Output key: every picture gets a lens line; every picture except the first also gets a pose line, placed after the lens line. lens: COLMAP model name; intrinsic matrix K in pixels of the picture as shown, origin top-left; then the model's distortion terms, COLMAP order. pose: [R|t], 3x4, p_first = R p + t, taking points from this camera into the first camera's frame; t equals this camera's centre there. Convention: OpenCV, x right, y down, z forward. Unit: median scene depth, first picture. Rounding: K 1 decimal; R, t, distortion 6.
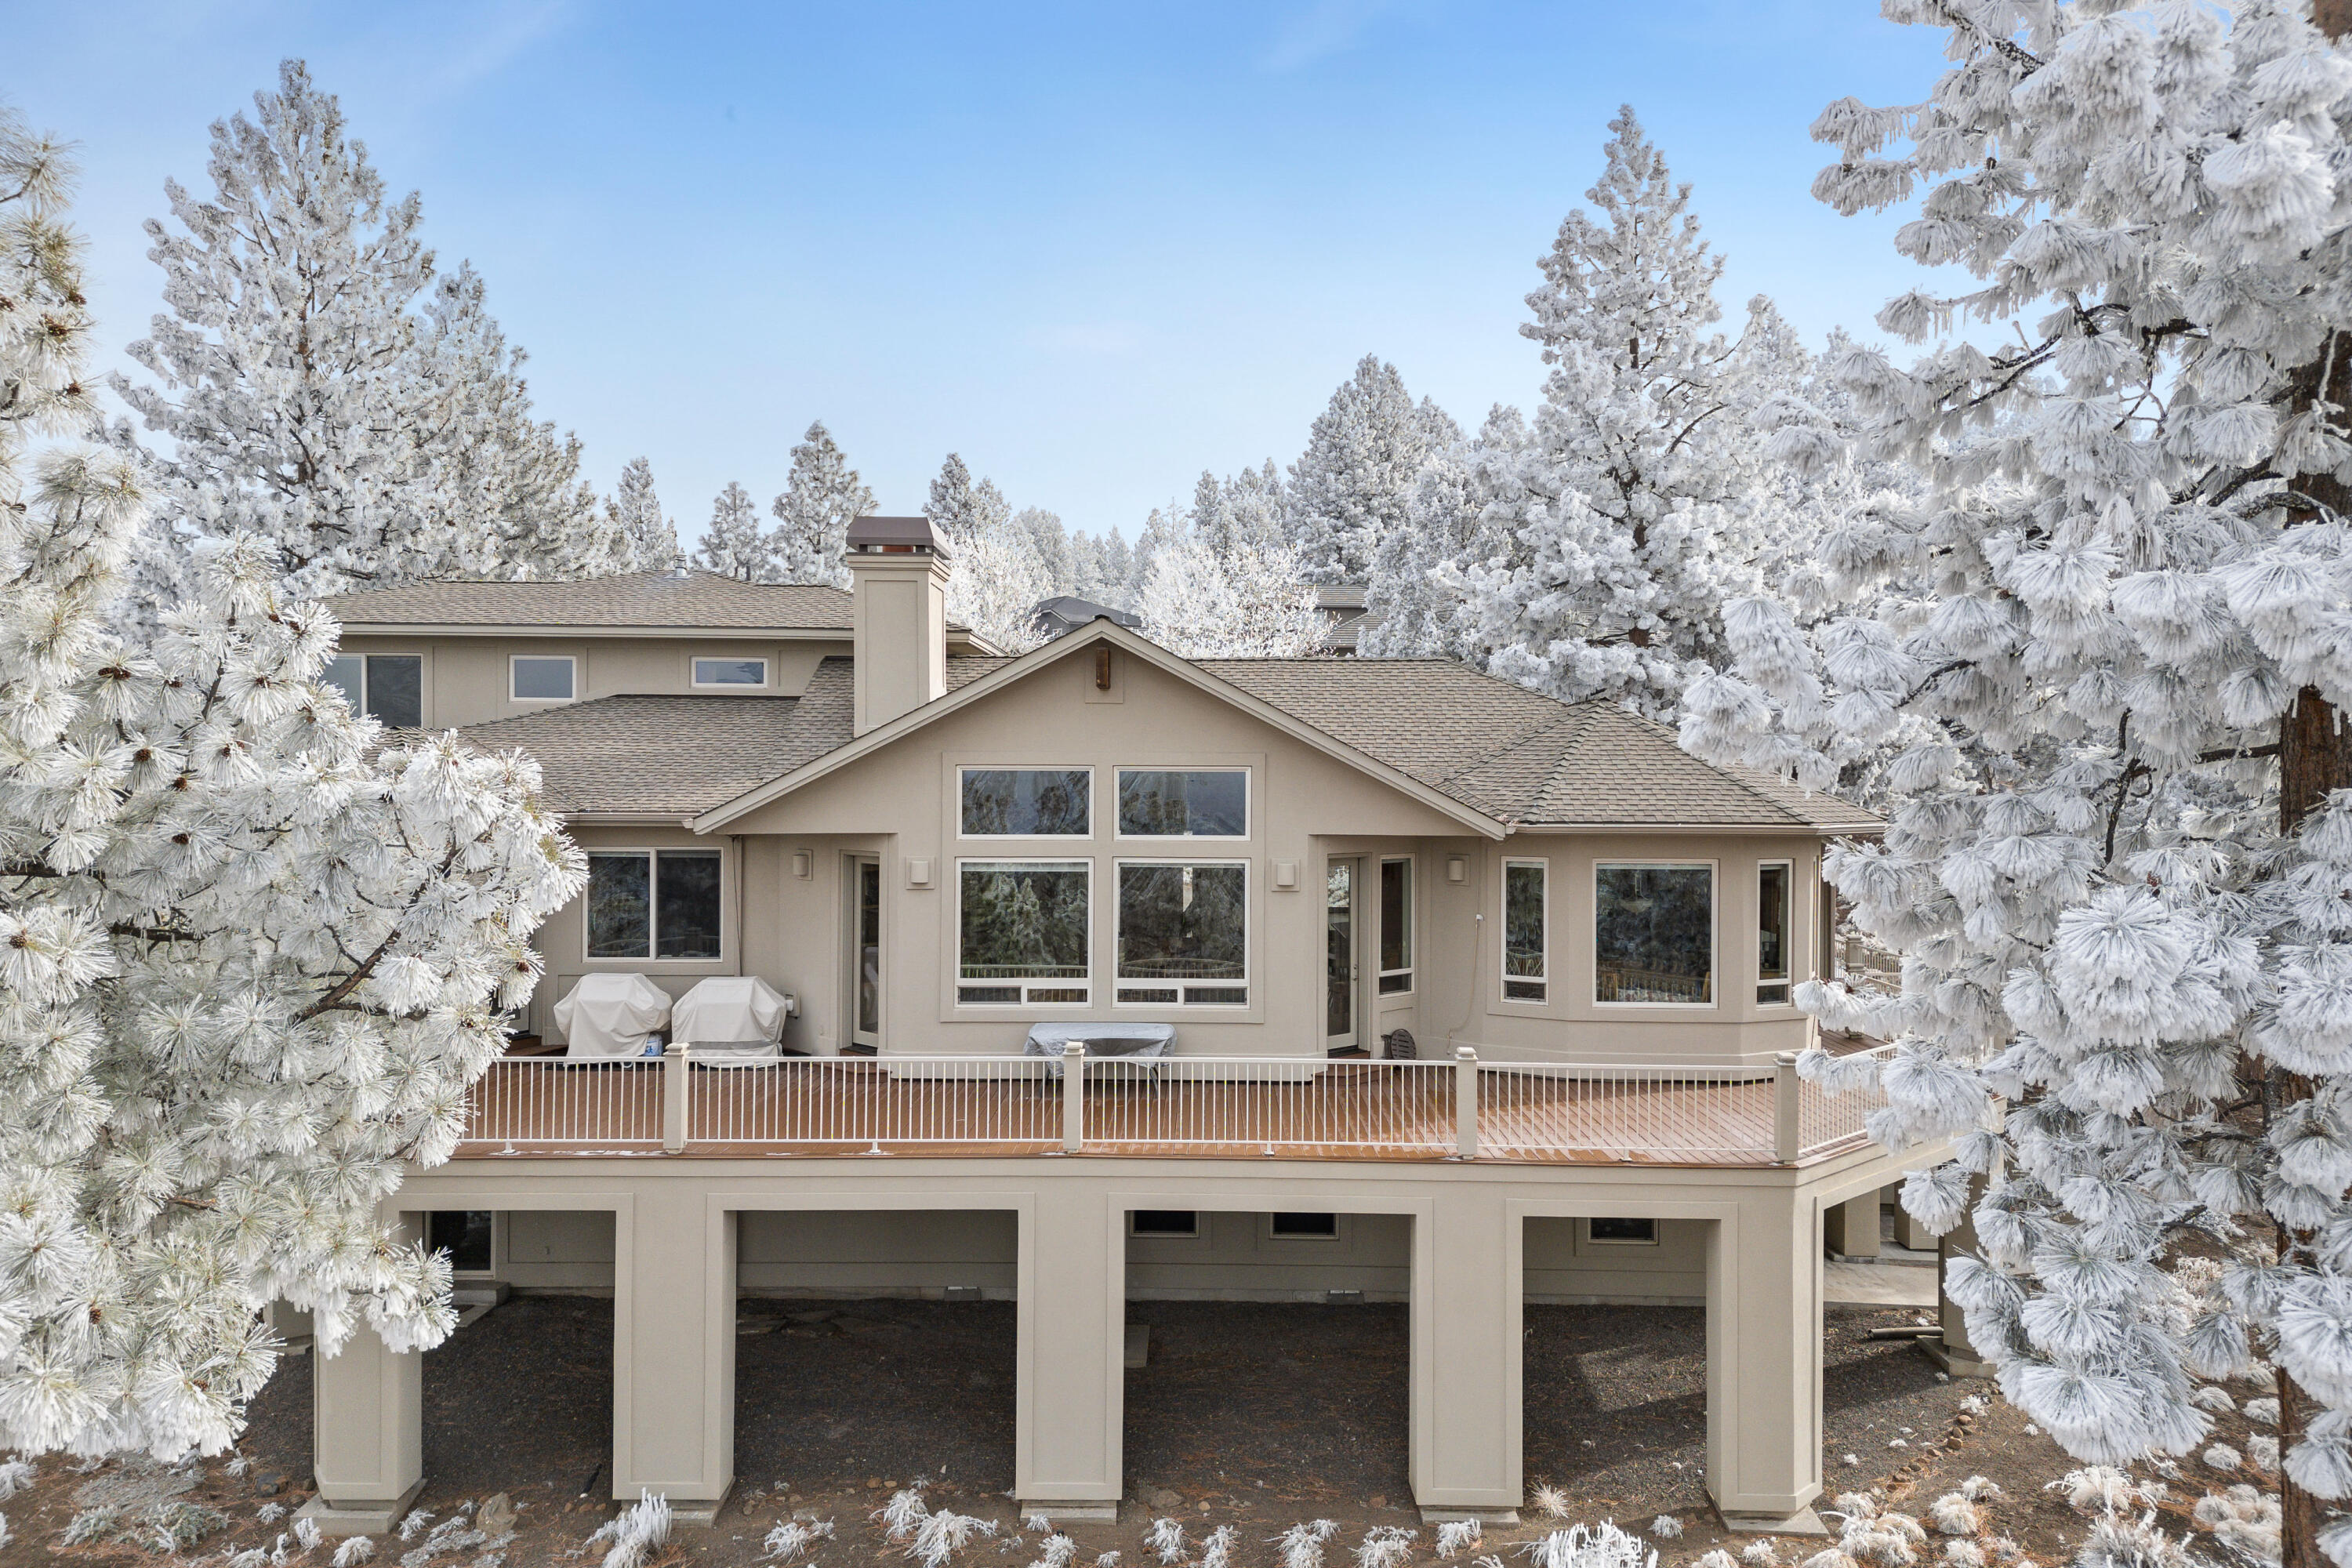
lens RADIAL K [[1635.3, 0, 1218.0], [0, 1635.3, 745.1], [0, 0, 1]] dist [0.052138, -0.047574]
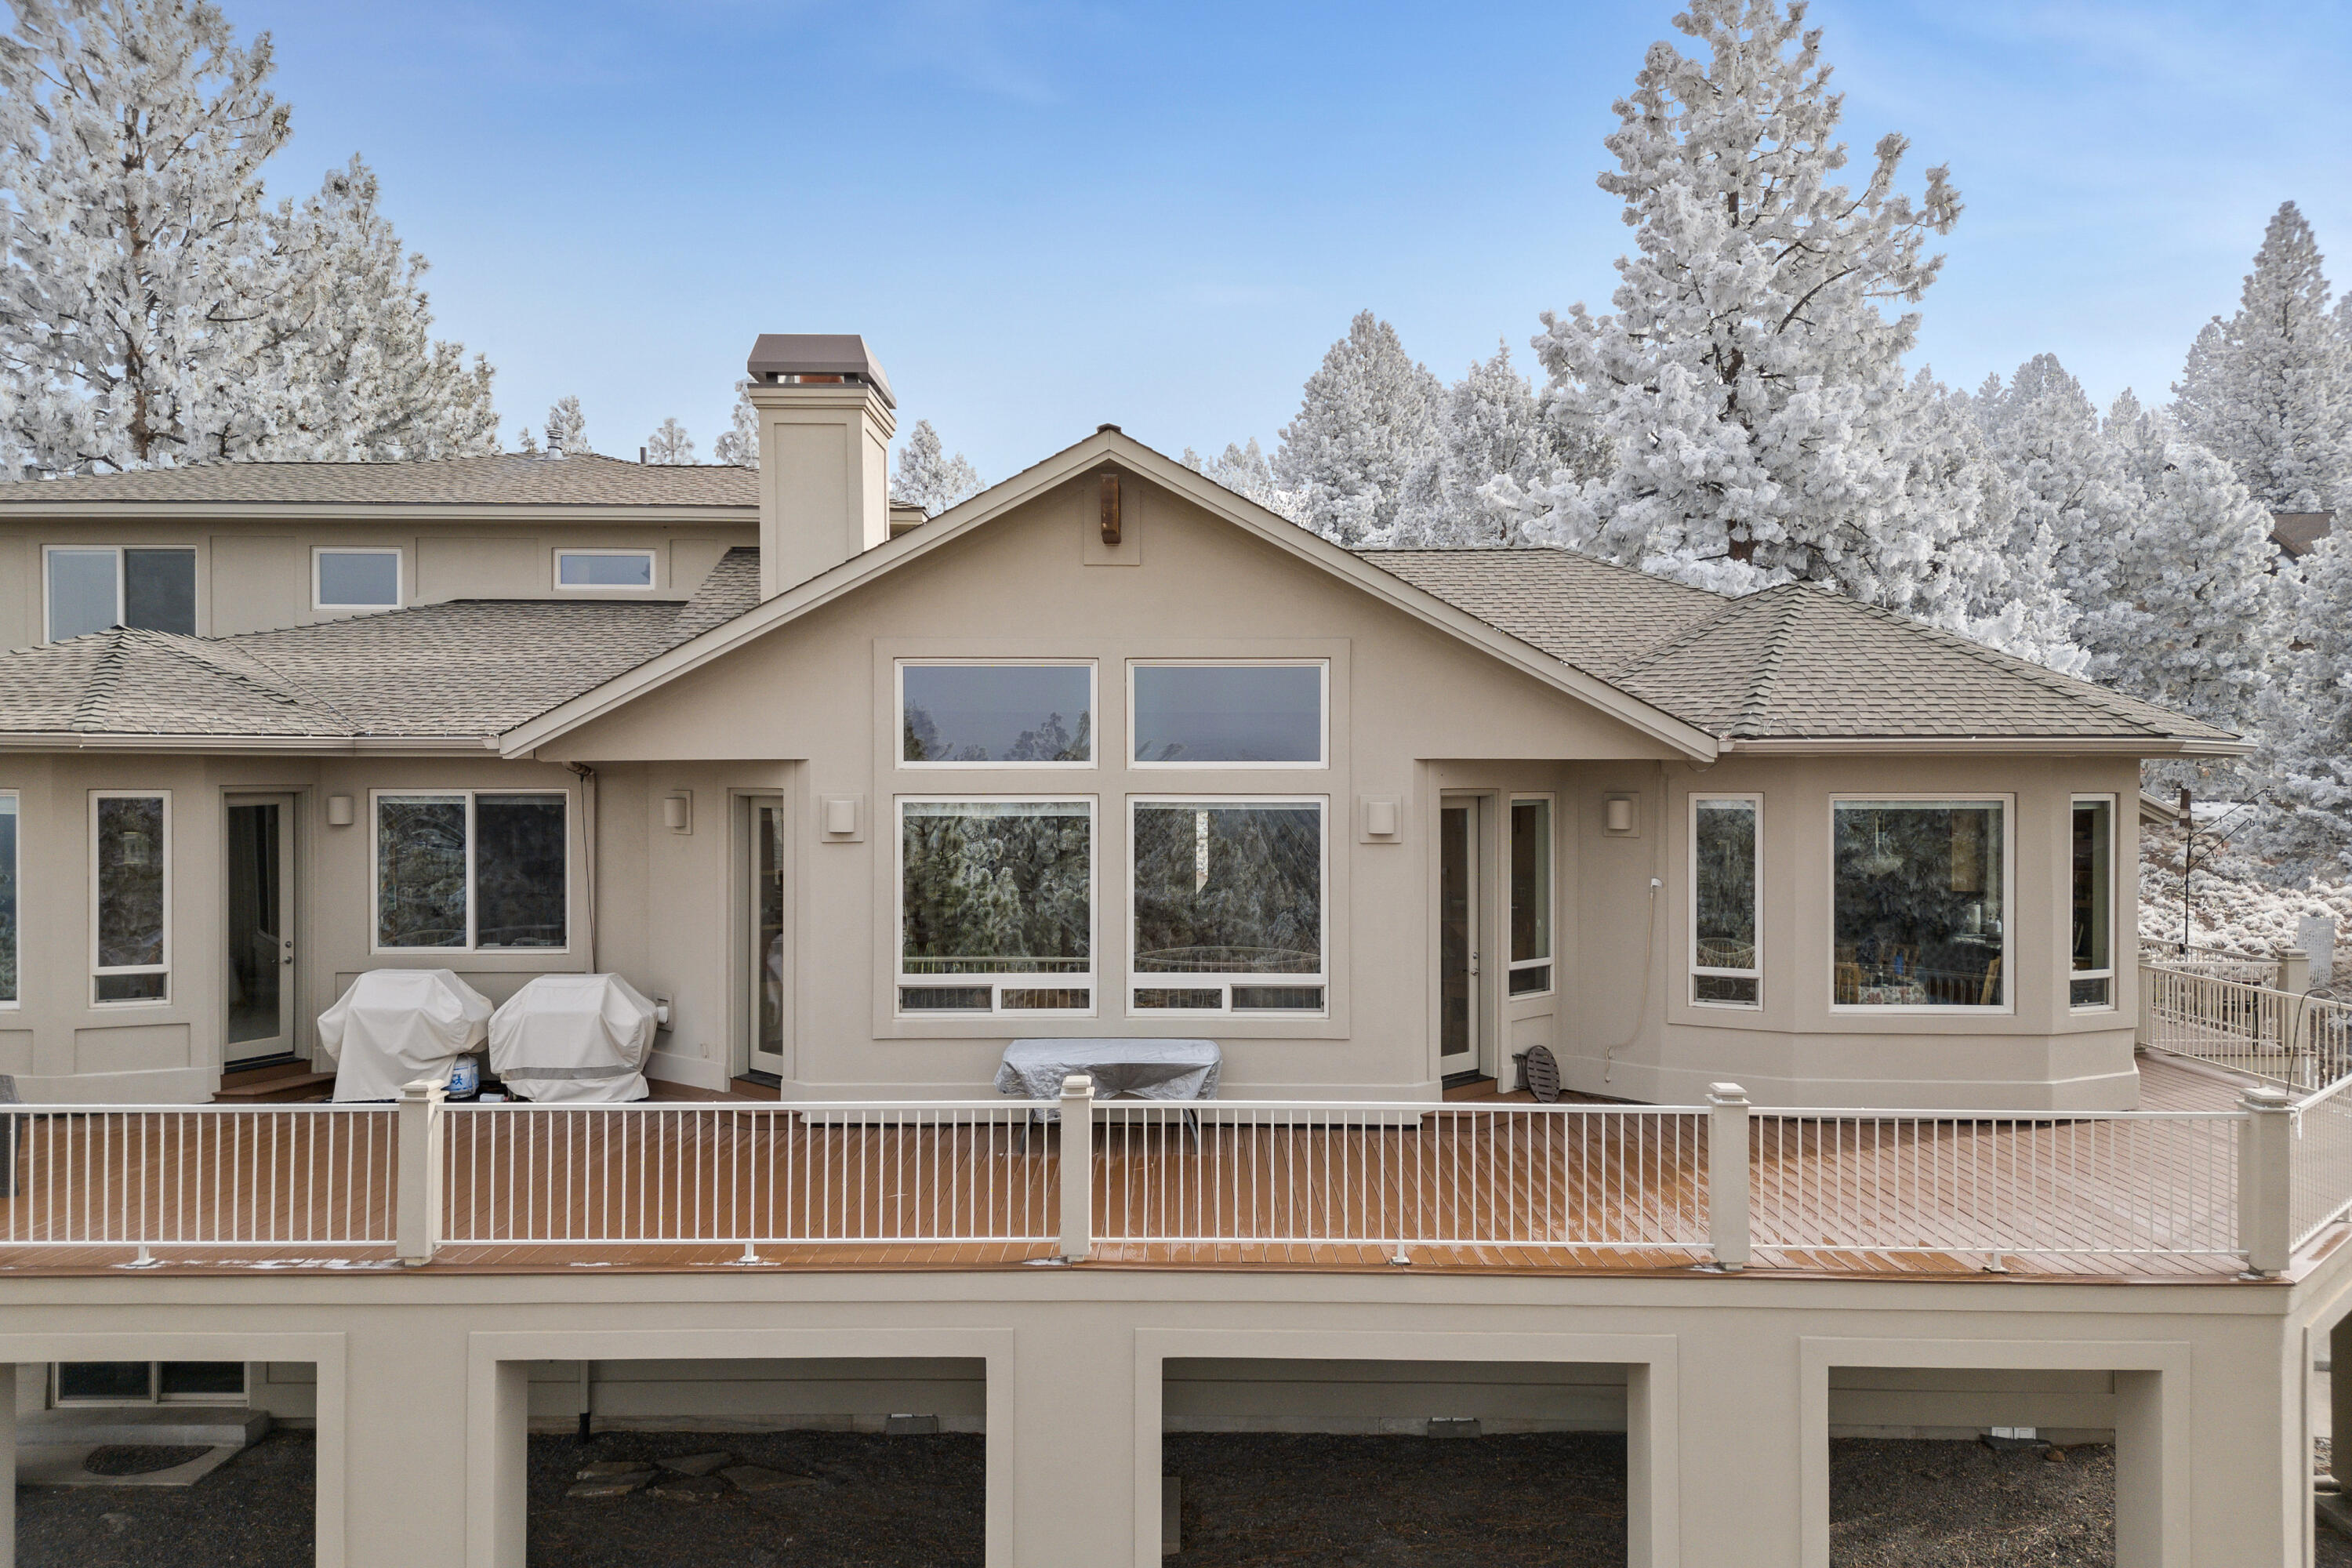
lens RADIAL K [[1674.5, 0, 1173.7], [0, 1674.5, 698.9], [0, 0, 1]] dist [0.046569, -0.049914]
pose [[0.999865, -0.007517, -0.014632, -0.030338], [0.007159, 0.999677, -0.024372, 0.041378], [0.014811, 0.024264, 0.999596, 0.272727]]
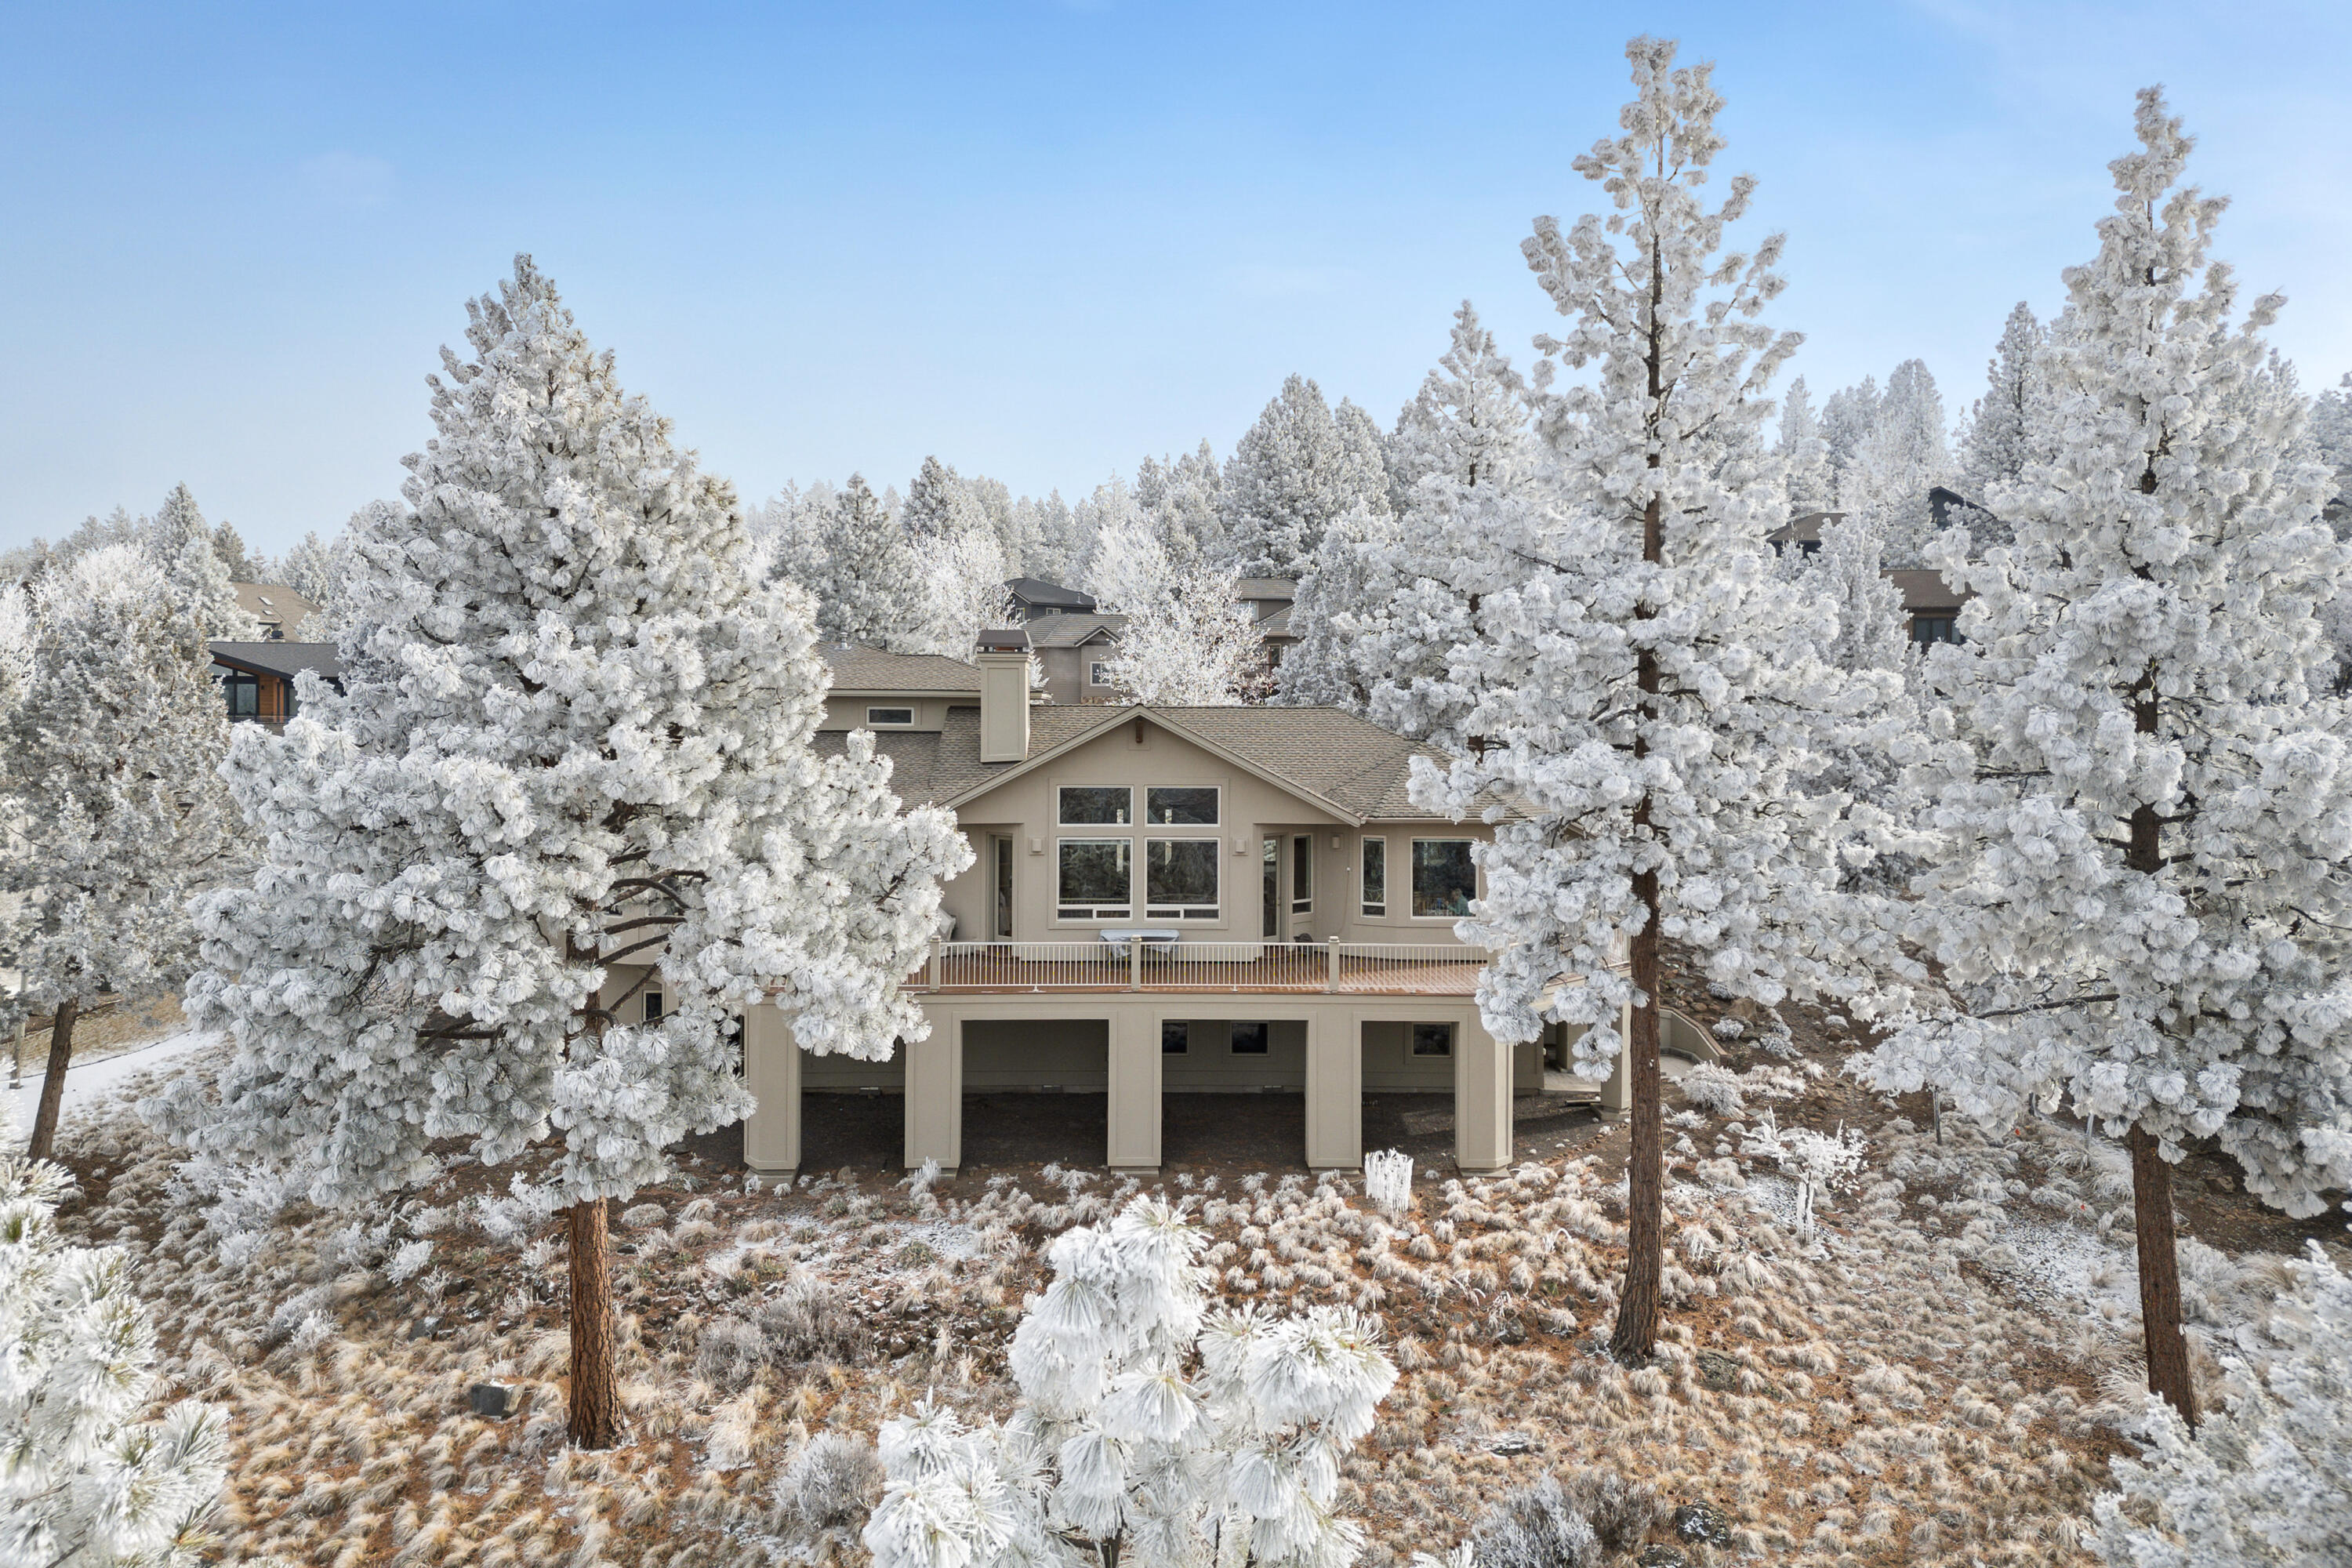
lens RADIAL K [[1580.8, 0, 1209.1], [0, 1580.8, 626.6], [0, 0, 1]] dist [0.043561, -0.000714]
pose [[0.999333, 0.001945, 0.036461, -0.050961], [-0.000389, 0.999090, -0.042657, -0.078632], [-0.036511, 0.042614, 0.998424, -0.670031]]
